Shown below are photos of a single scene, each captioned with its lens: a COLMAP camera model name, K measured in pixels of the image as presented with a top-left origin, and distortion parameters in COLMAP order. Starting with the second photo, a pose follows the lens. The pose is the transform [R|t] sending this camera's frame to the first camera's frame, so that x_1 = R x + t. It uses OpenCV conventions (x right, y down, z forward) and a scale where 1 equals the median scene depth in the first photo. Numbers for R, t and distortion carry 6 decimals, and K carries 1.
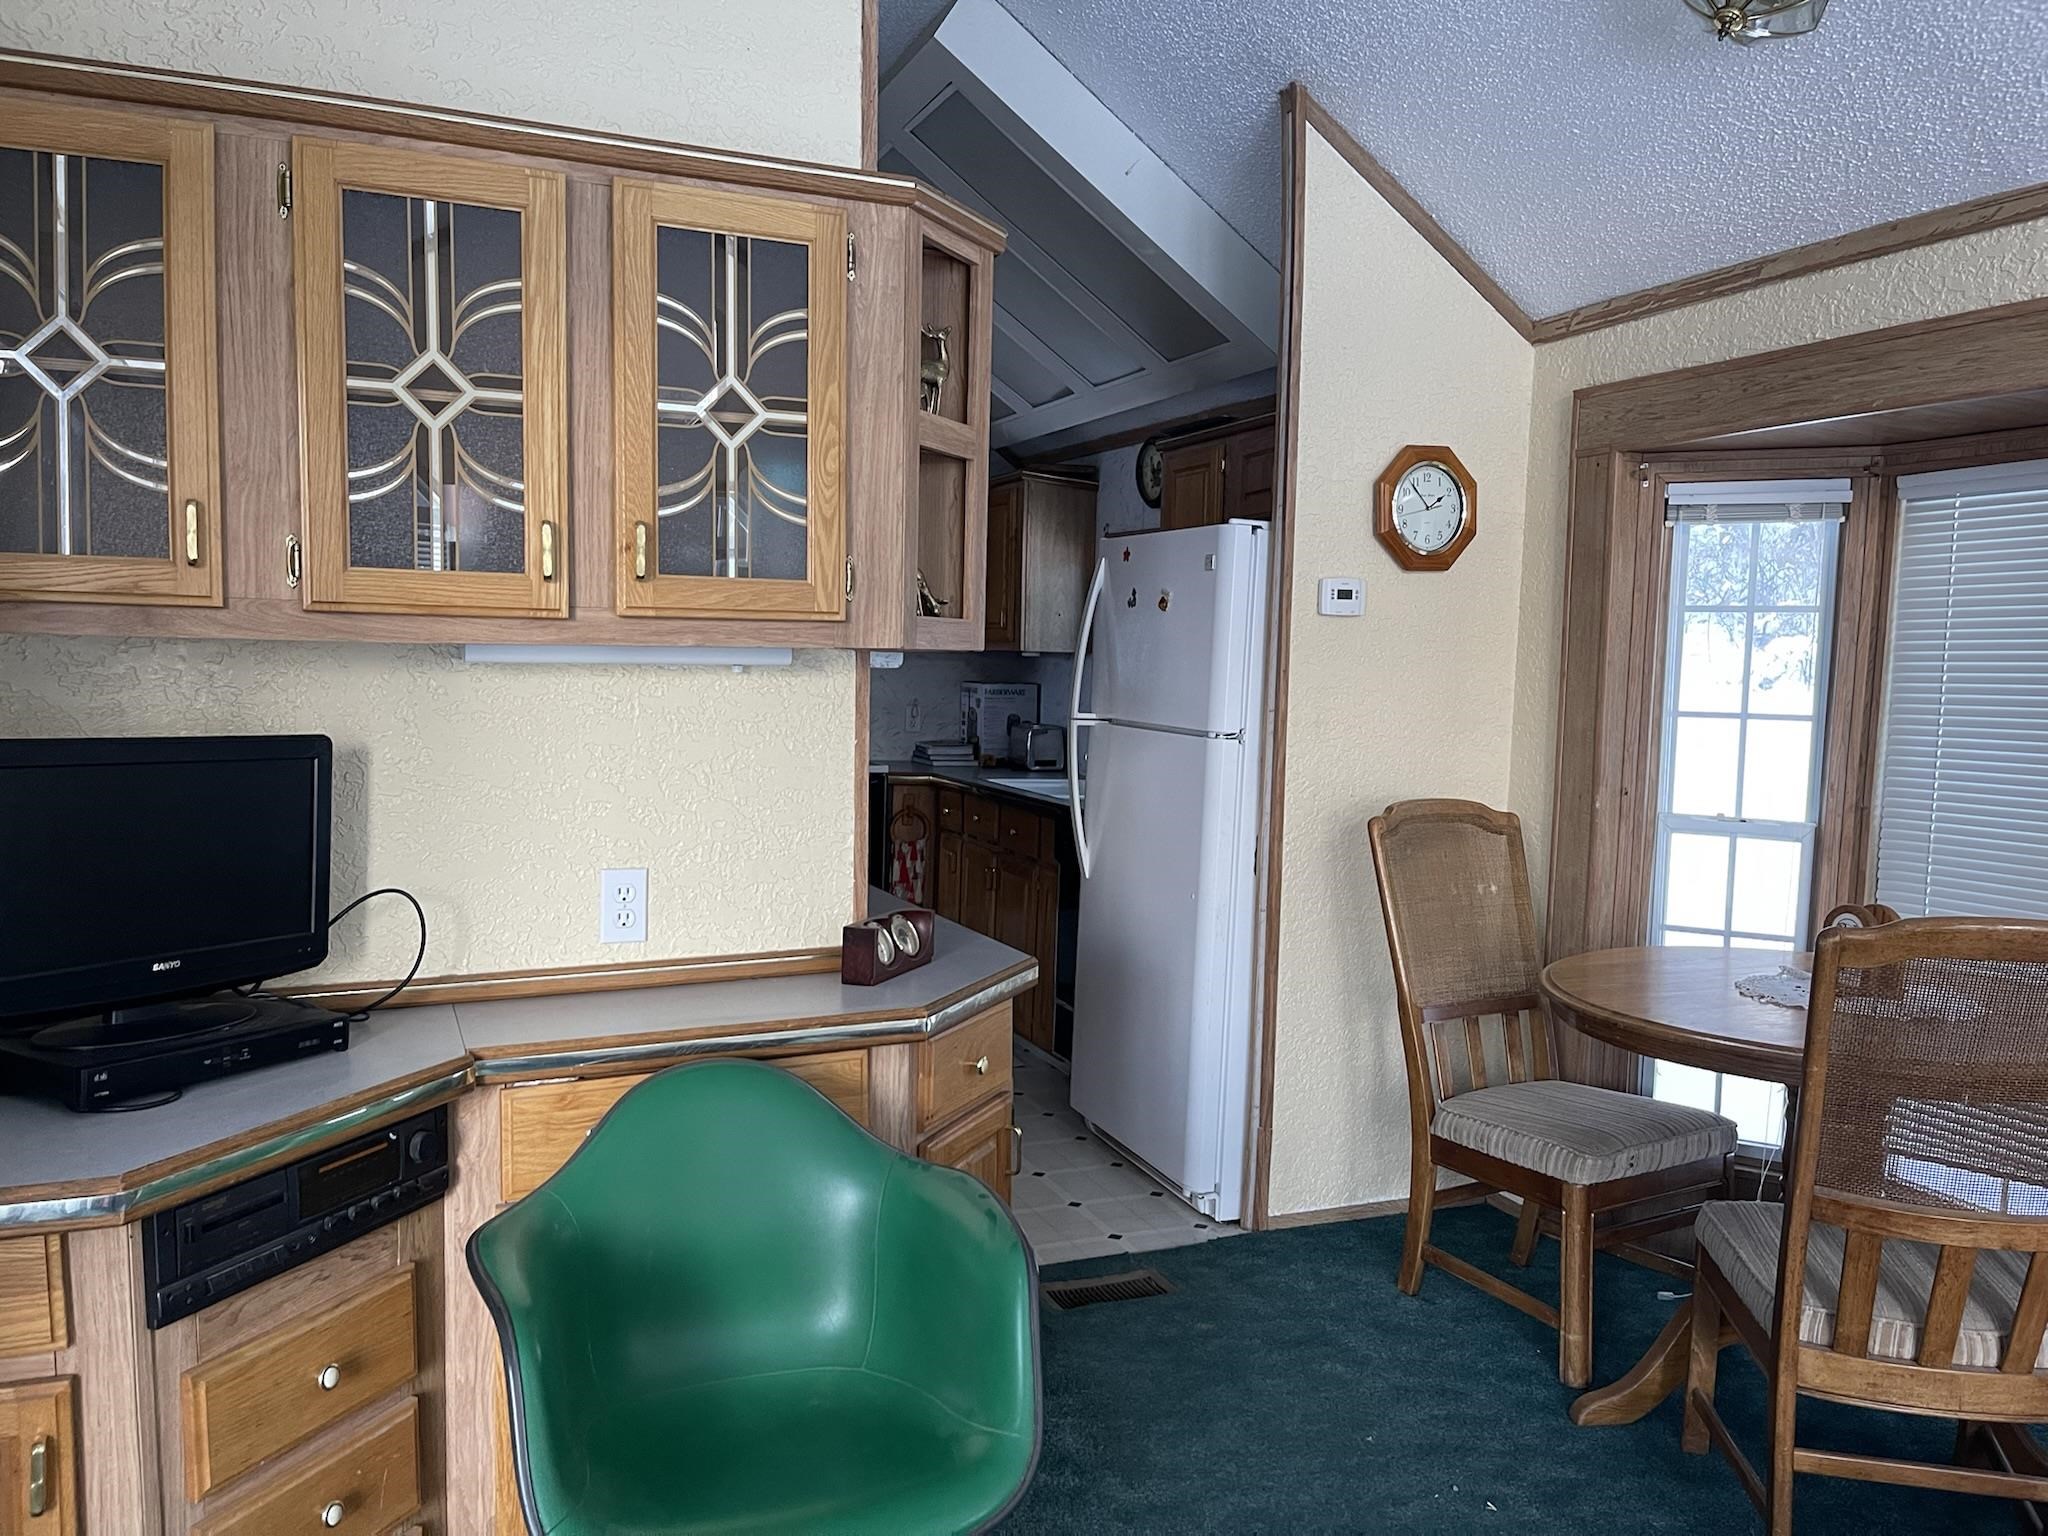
lens RADIAL K [[1552.8, 0, 1023.5], [0, 1552.8, 775.0], [0, 0, 1]] dist [0.027003, -0.026392]
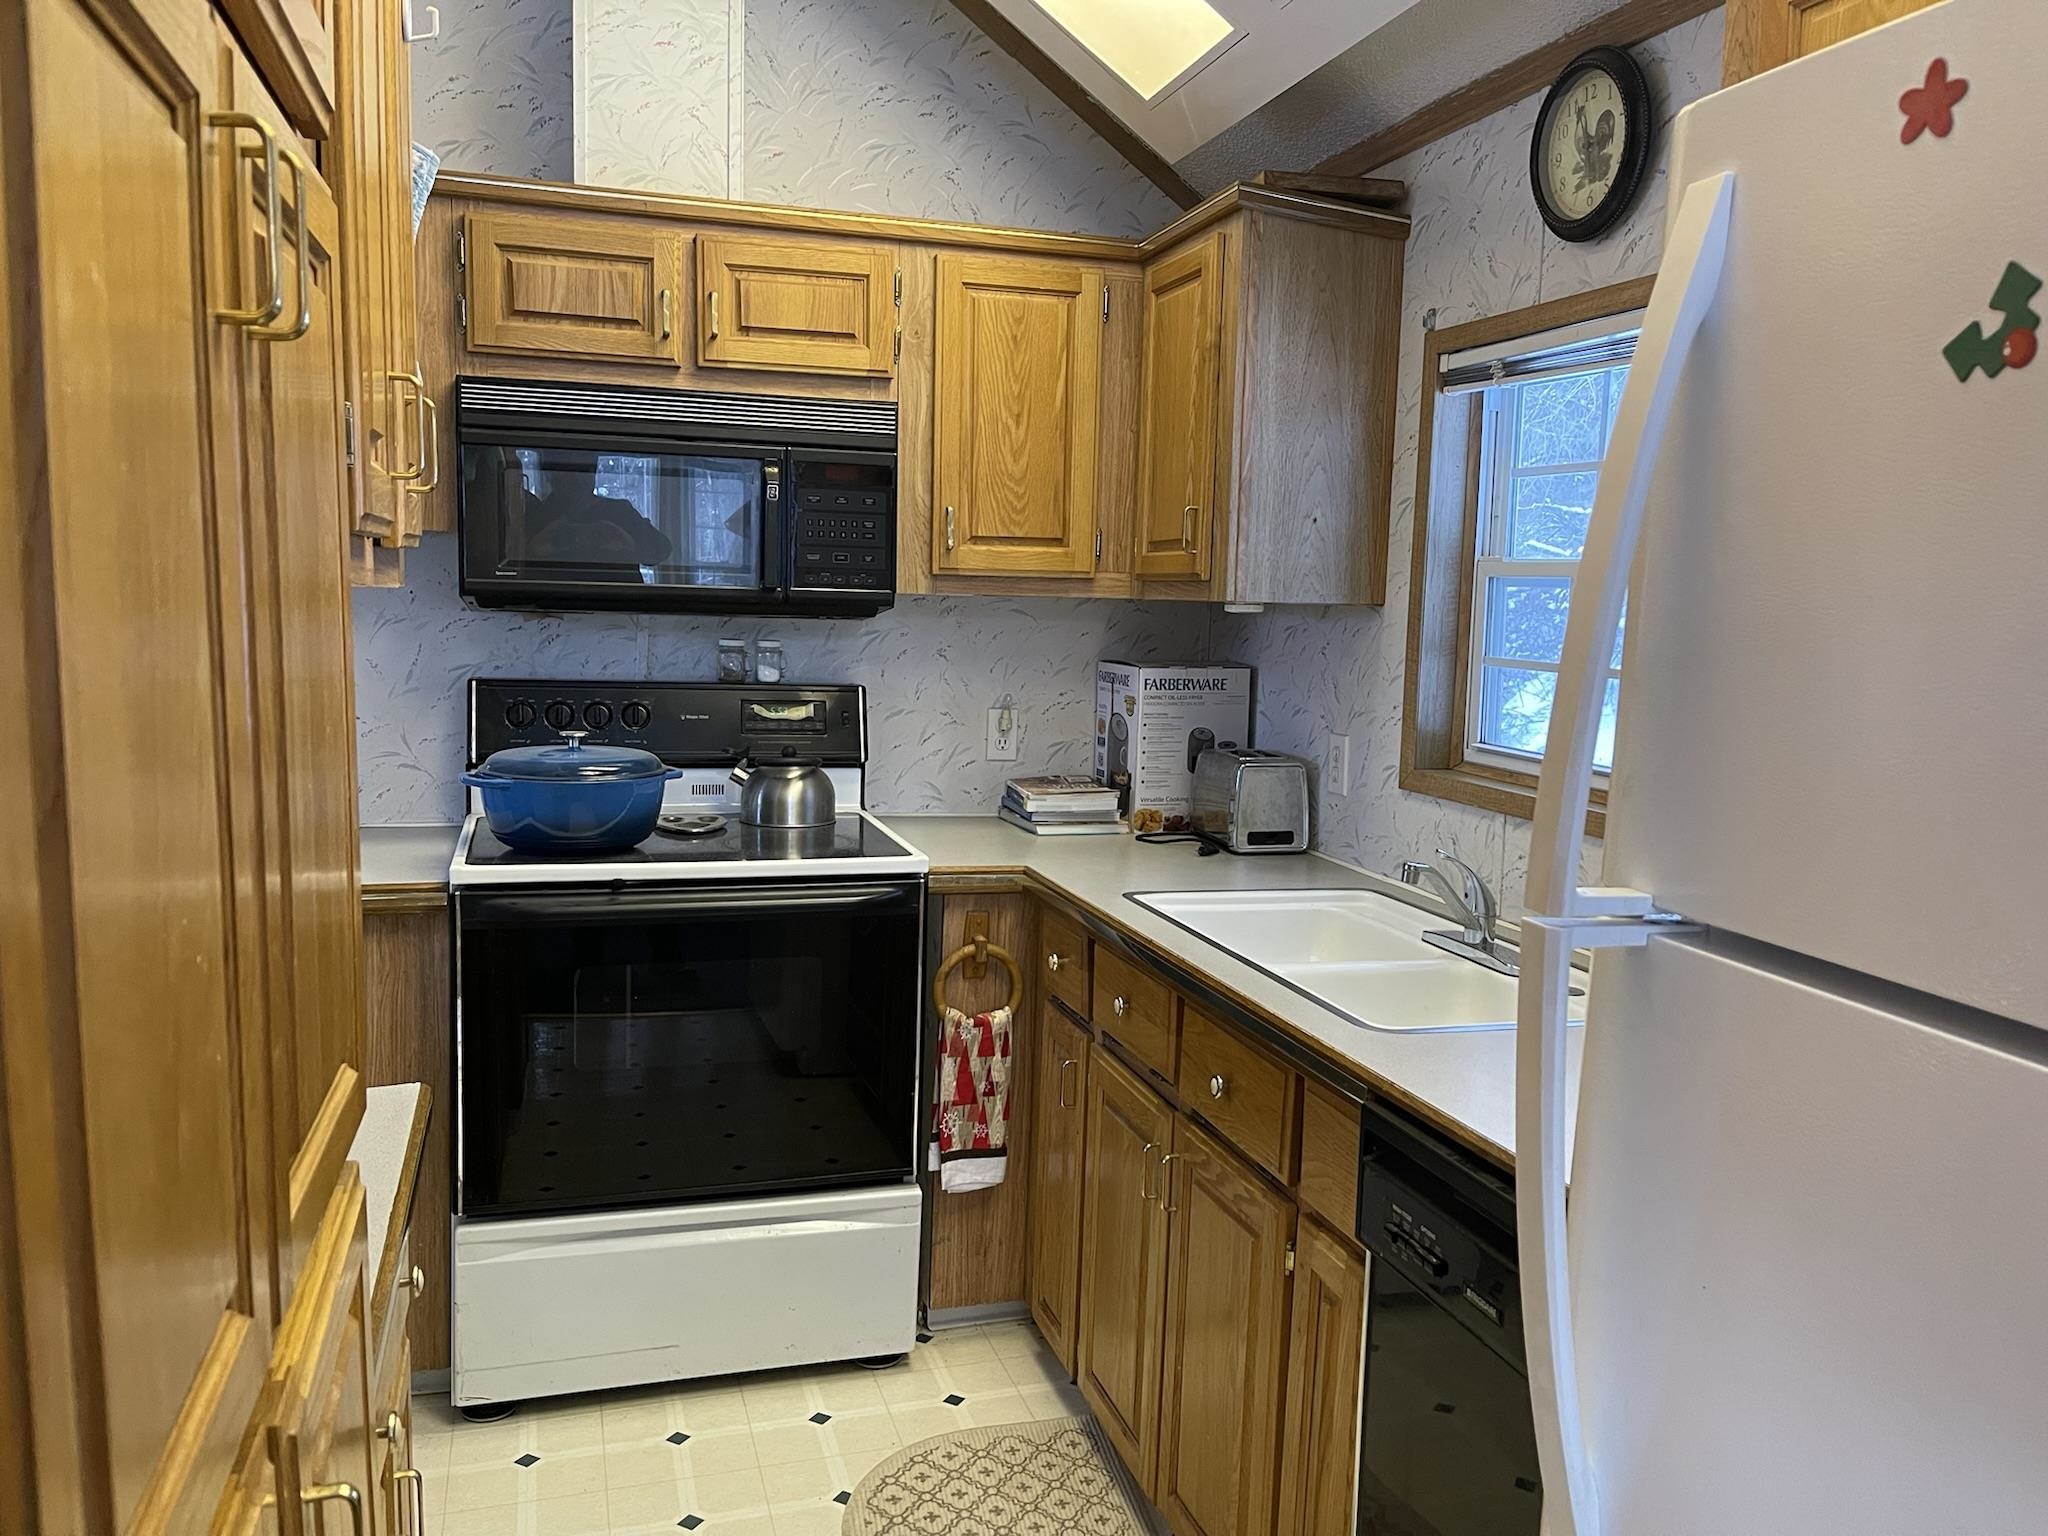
lens RADIAL K [[1552.8, 0, 1022.9], [0, 1552.8, 768.0], [0, 0, 1]] dist [0.027003, -0.026392]
pose [[0.995218, 0.012563, -0.096869, -0.016265], [-0.009569, 0.999464, 0.031310, -0.044792], [0.097211, -0.030233, 0.994805, 0.541492]]
